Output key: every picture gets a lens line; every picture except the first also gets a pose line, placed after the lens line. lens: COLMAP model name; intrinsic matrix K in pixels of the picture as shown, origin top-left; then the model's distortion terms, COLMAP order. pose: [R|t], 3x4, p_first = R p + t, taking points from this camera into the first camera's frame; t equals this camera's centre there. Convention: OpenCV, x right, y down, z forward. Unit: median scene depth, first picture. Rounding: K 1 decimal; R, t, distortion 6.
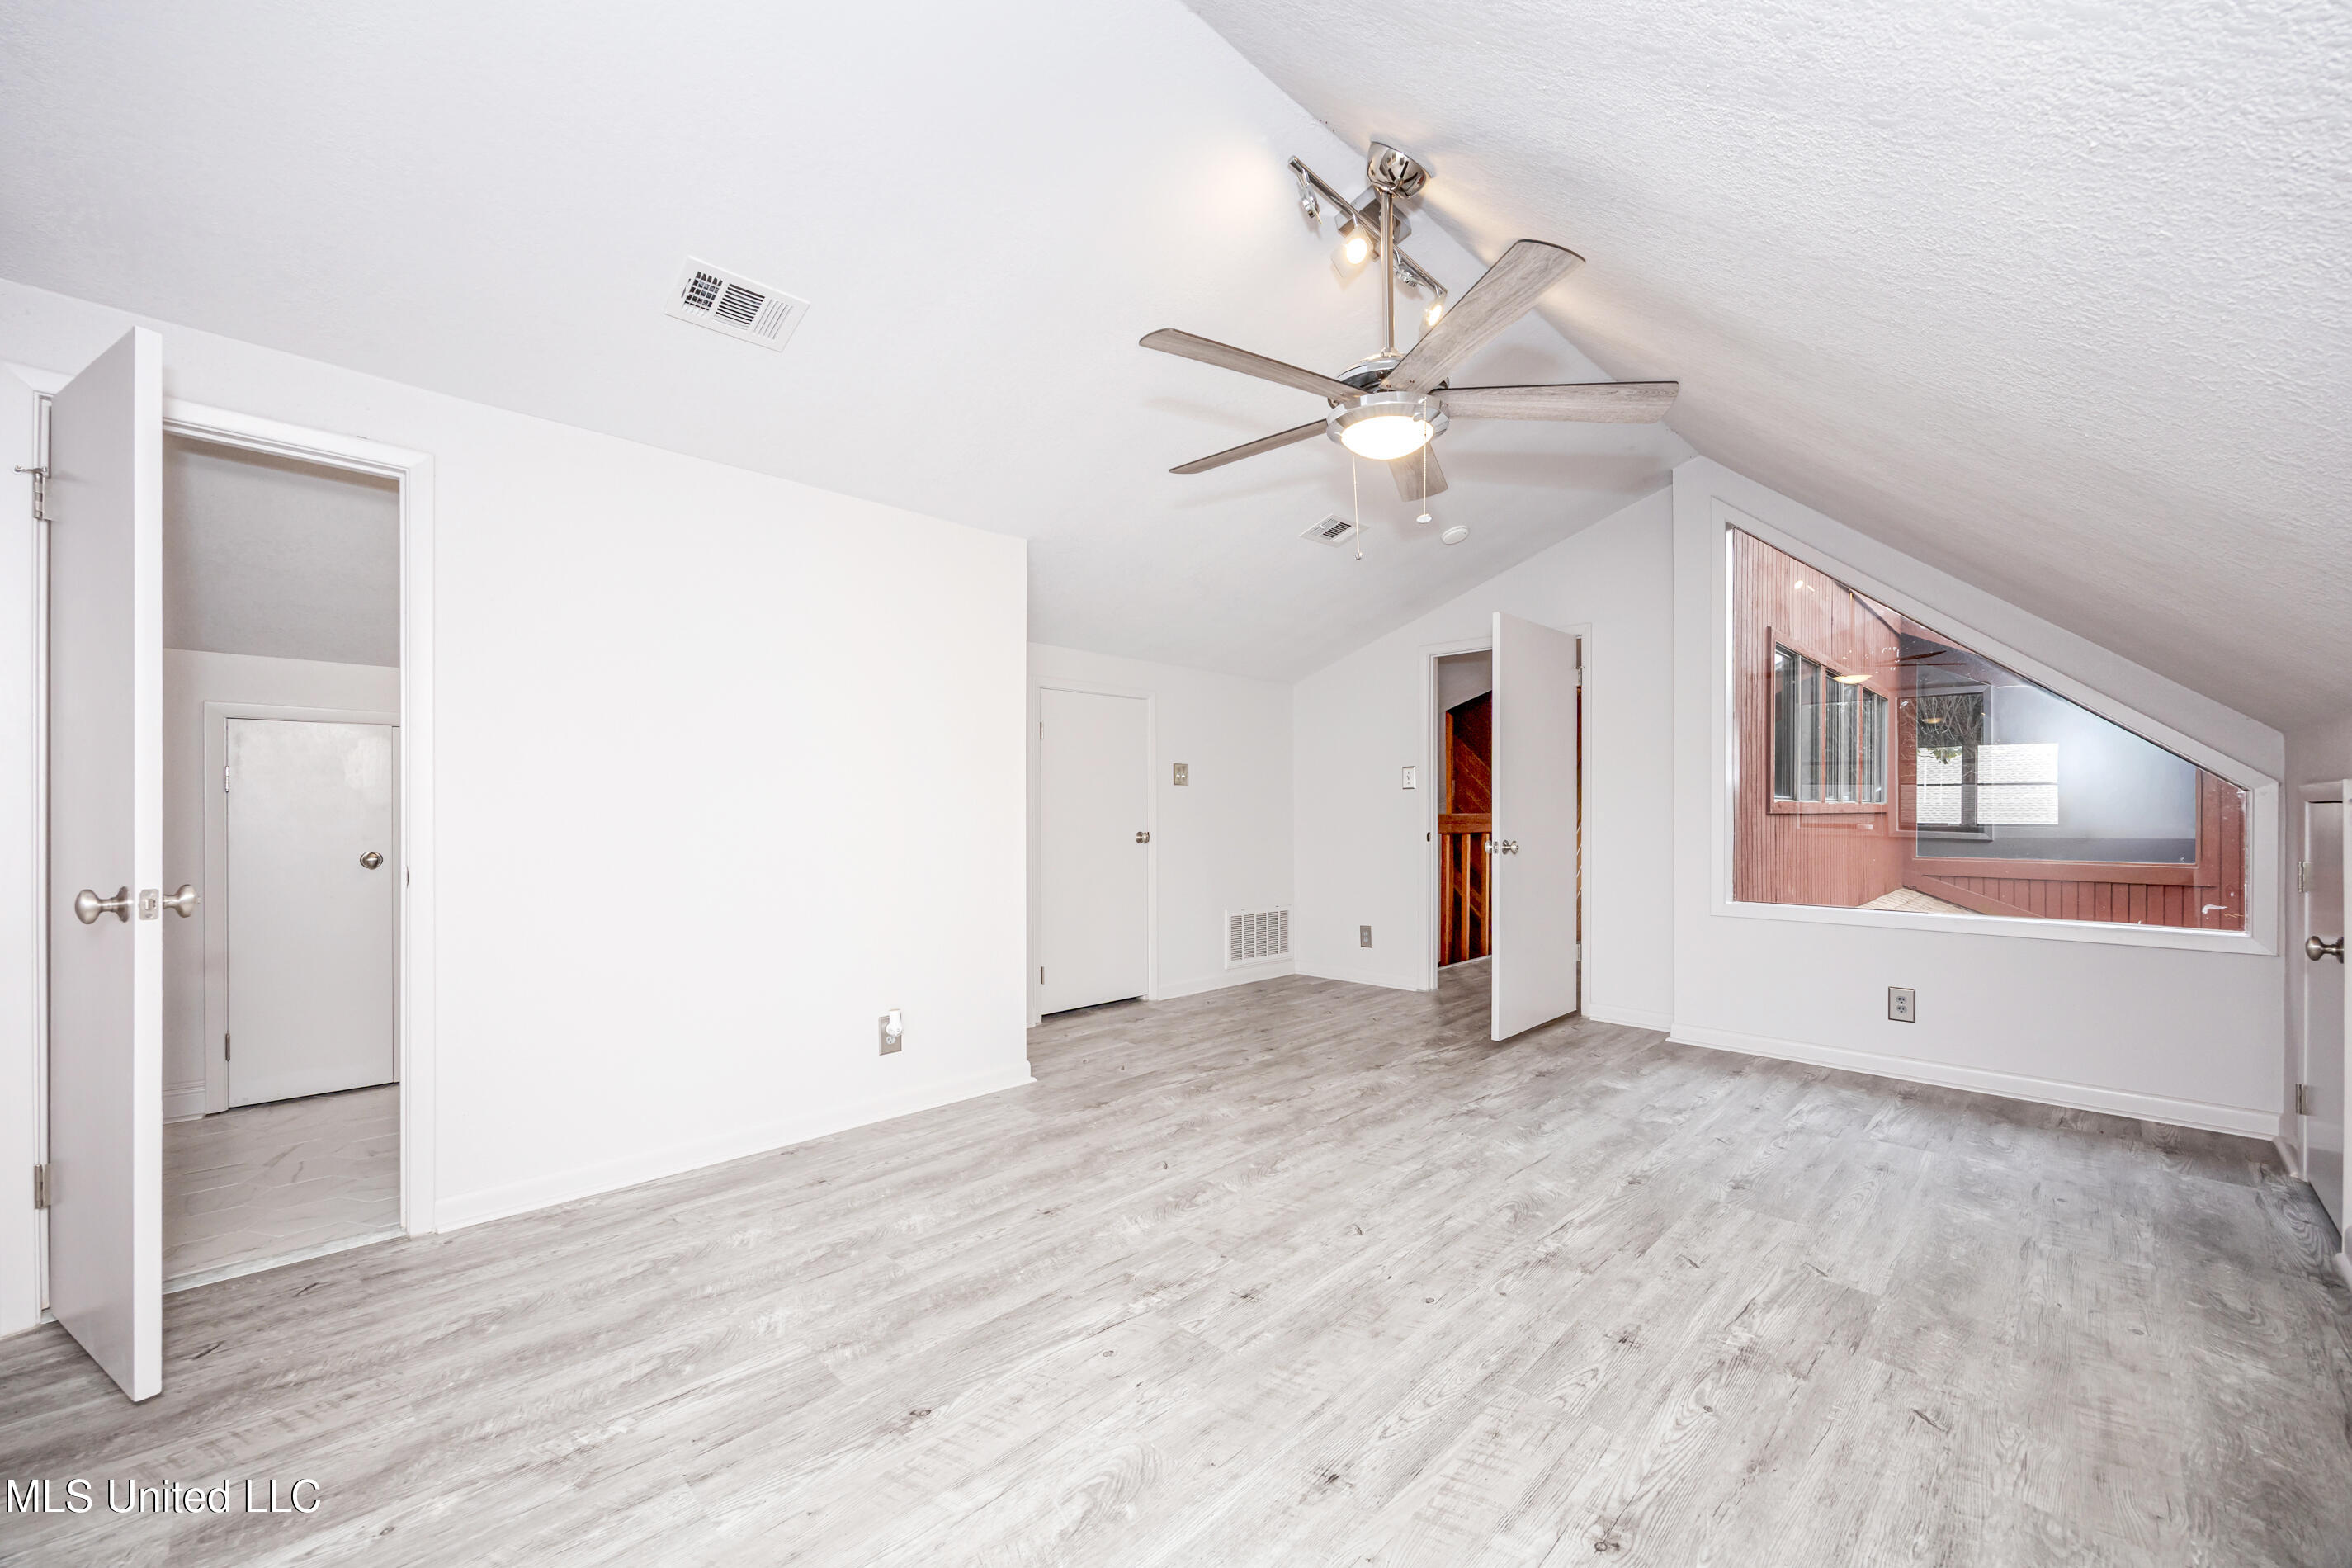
lens RADIAL K [[918.7, 0, 1186.1], [0, 918.7, 812.5], [0, 0, 1]] dist [-0.002641, -0.000482]
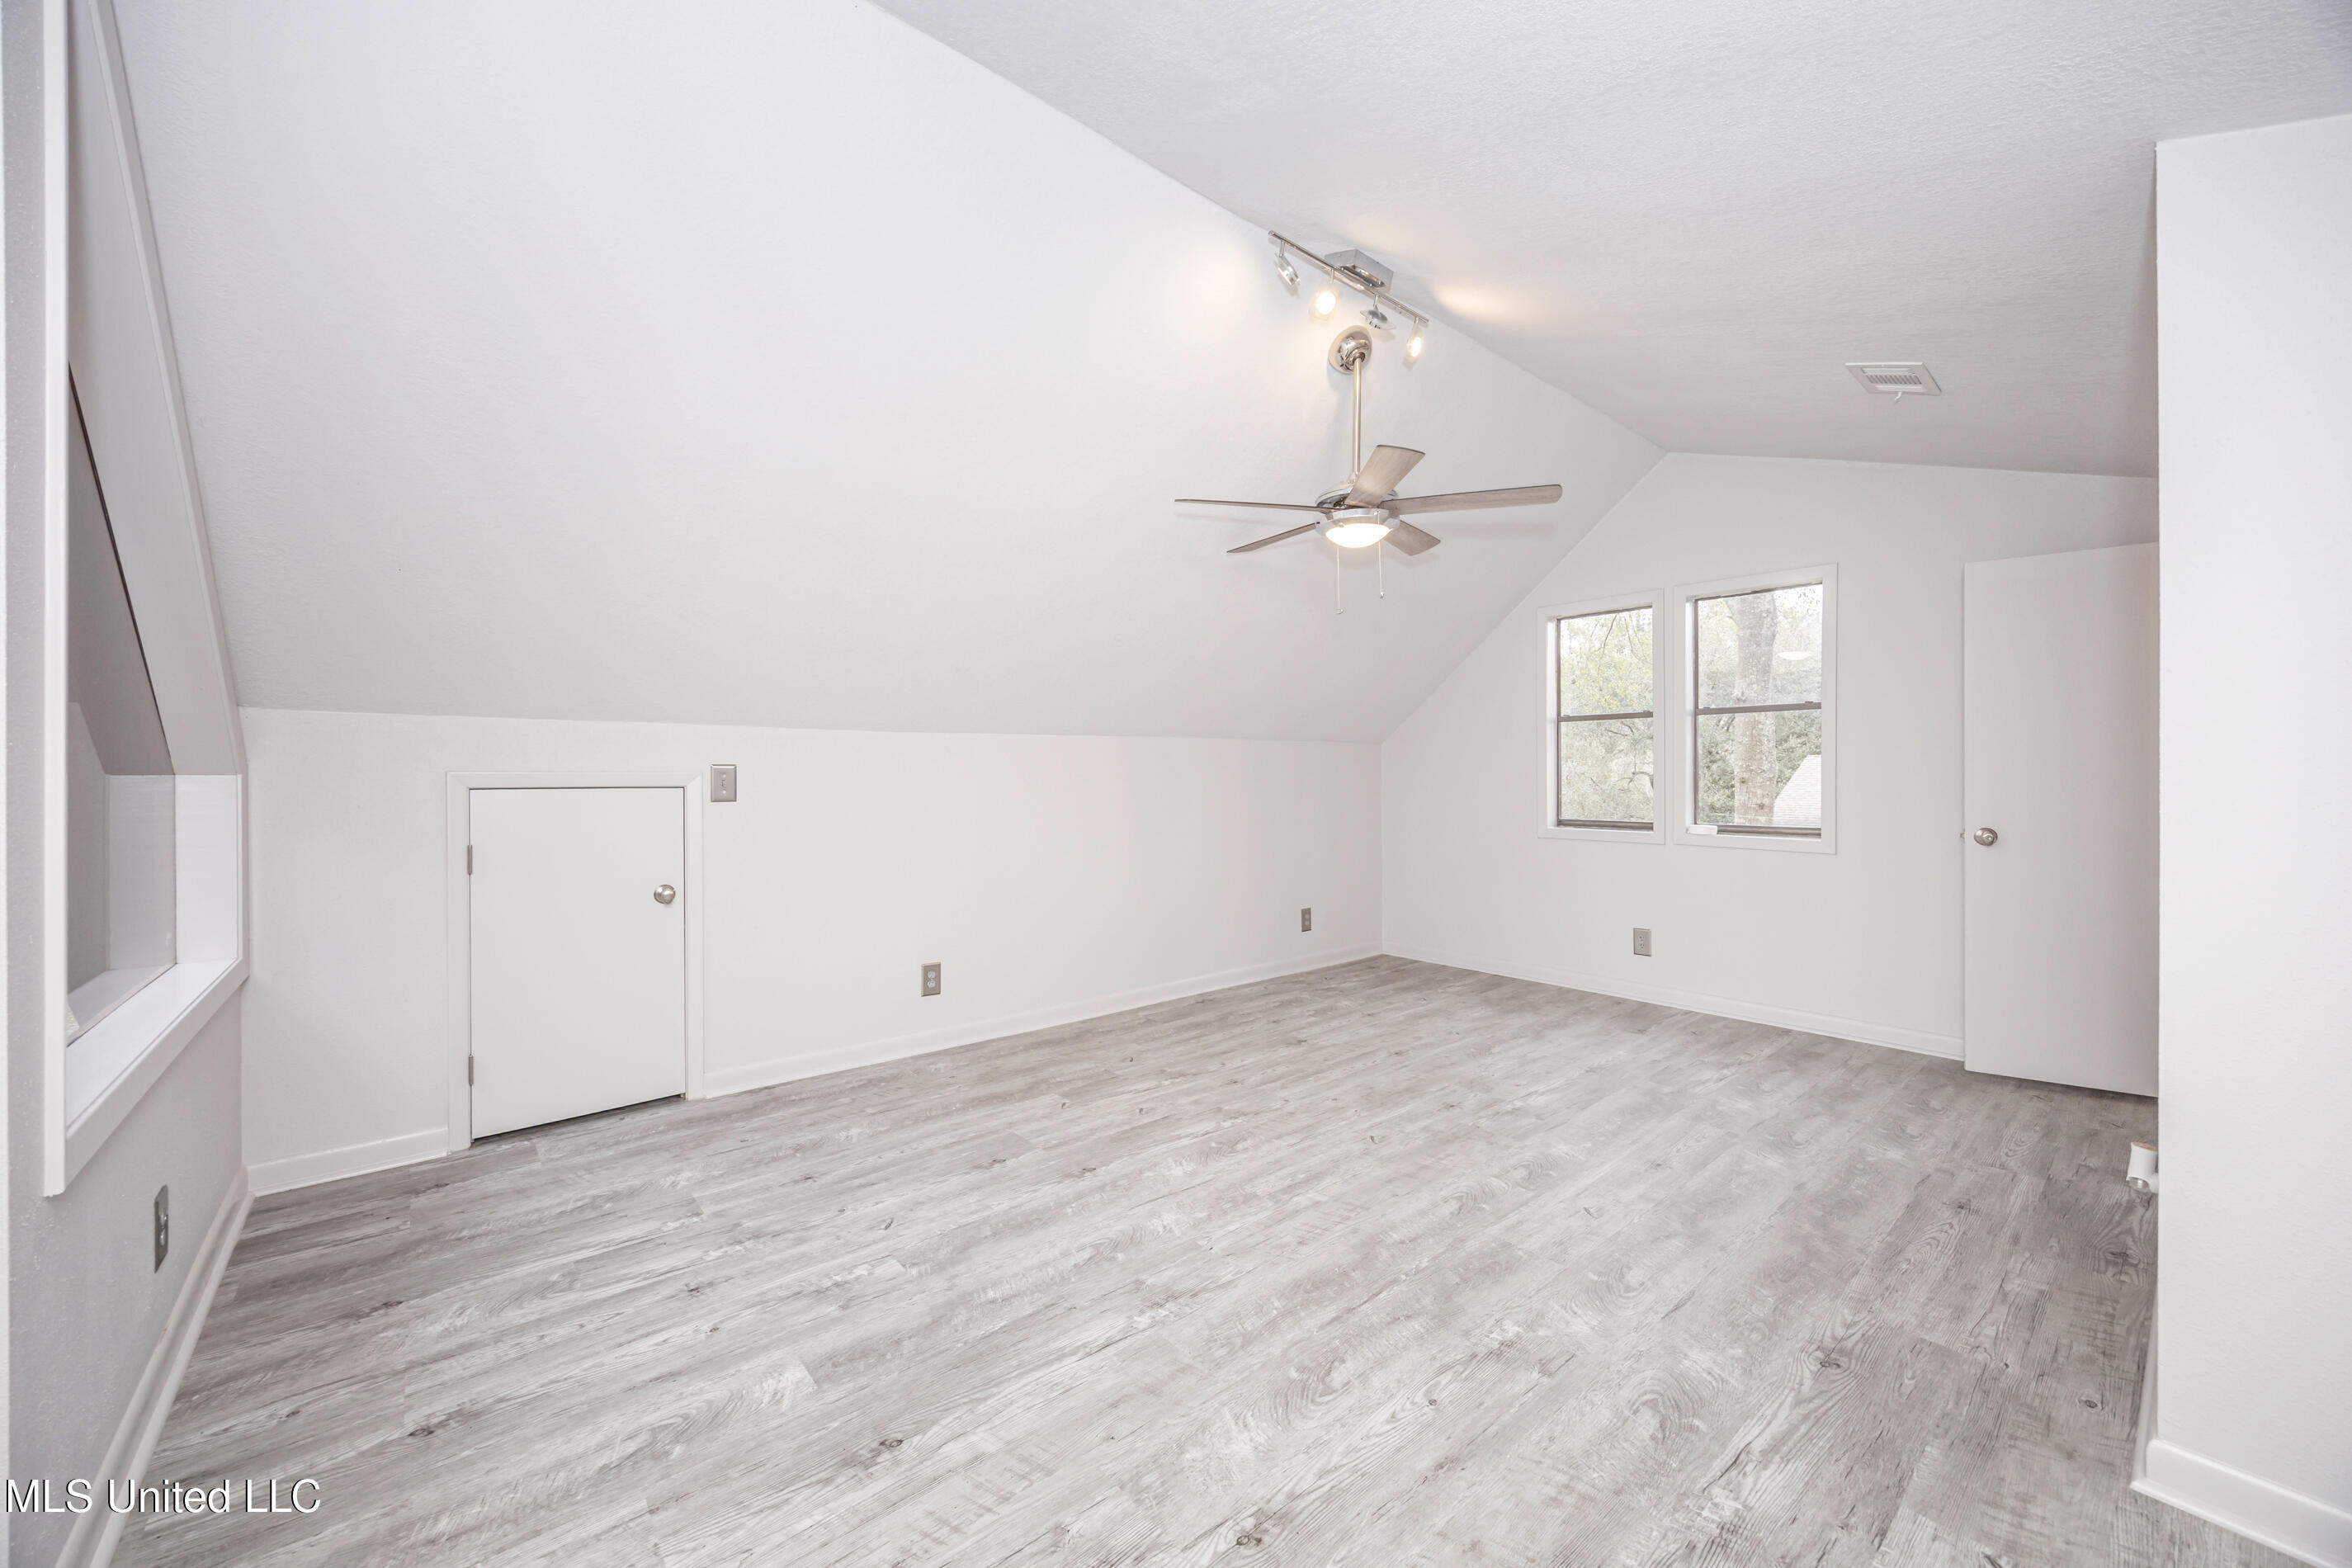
lens RADIAL K [[889.8, 0, 1178.2], [0, 889.8, 778.7], [0, 0, 1]] dist [-0.000902, 0.000184]
pose [[-0.995947, 0.002270, 0.089913, 0.276346], [0.003059, 0.999958, 0.008637, -0.031906], [-0.089890, 0.008877, -0.995912, 1.795911]]
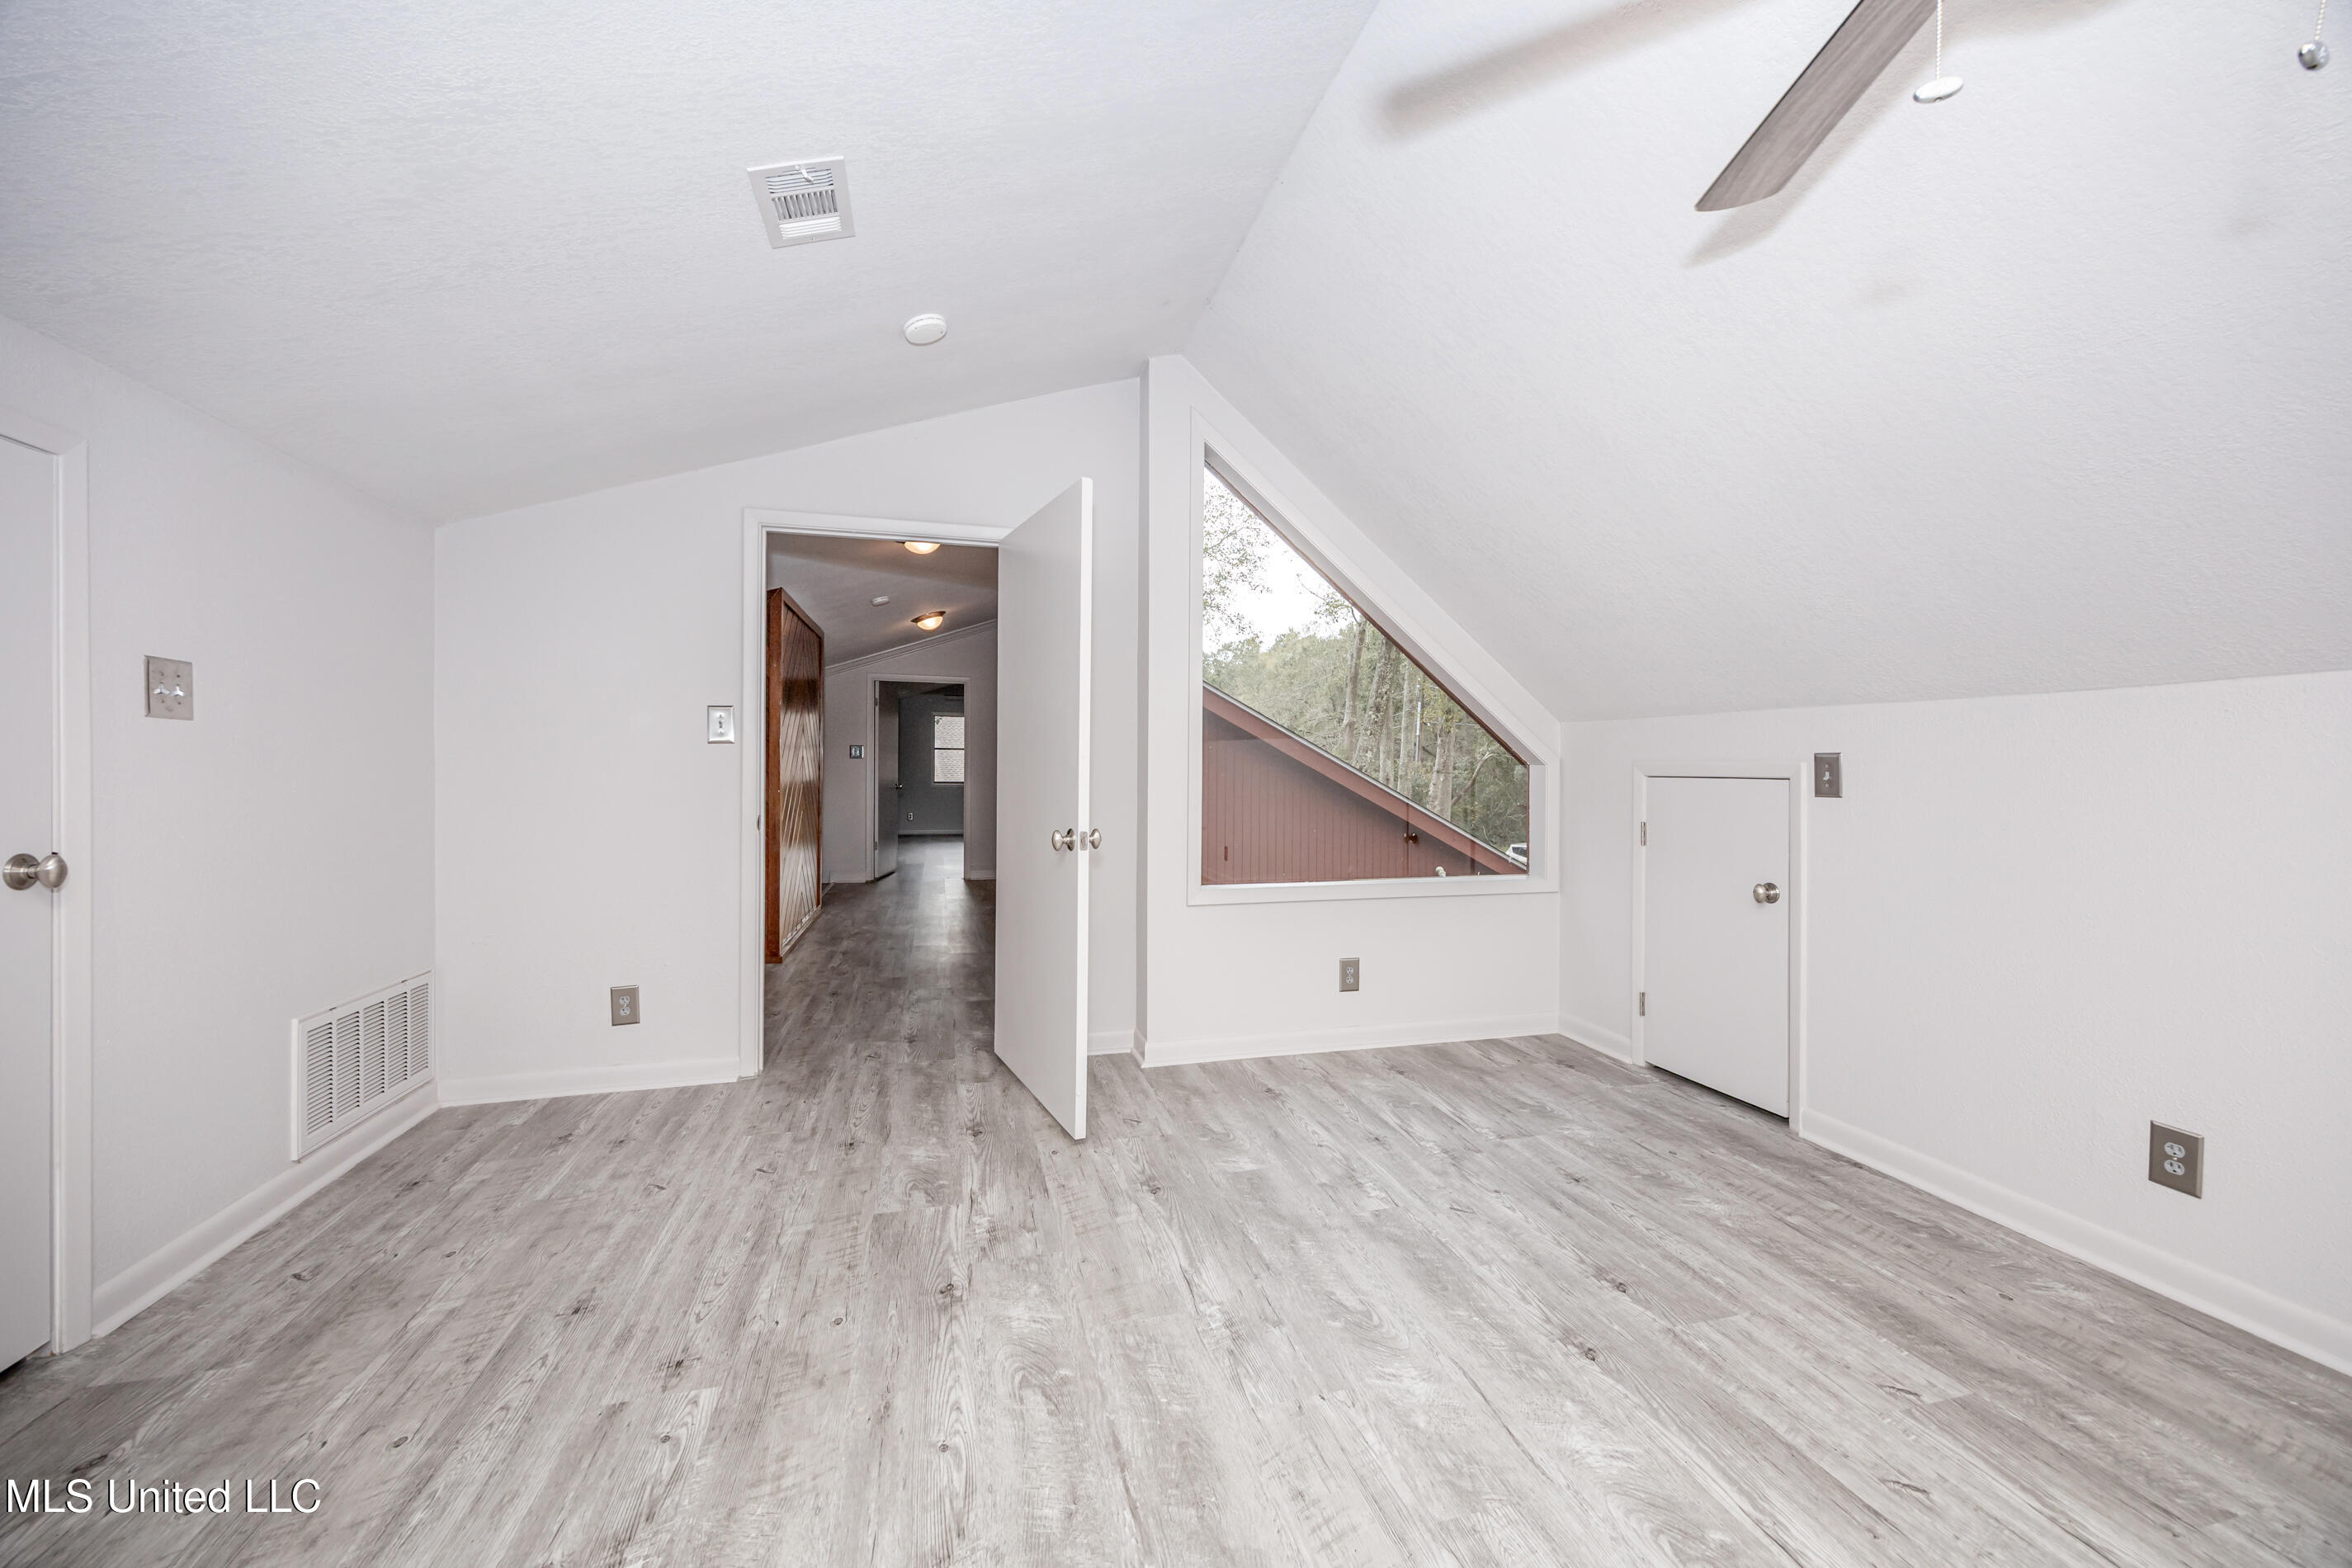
lens RADIAL K [[889.8, 0, 1178.2], [0, 889.8, 778.7], [0, 0, 1]] dist [-0.000902, 0.000184]
pose [[0.504097, -0.006753, 0.863621, -0.200947], [-0.002850, 0.999951, 0.009483, -0.019510], [-0.863643, -0.007242, 0.504053, 0.856110]]
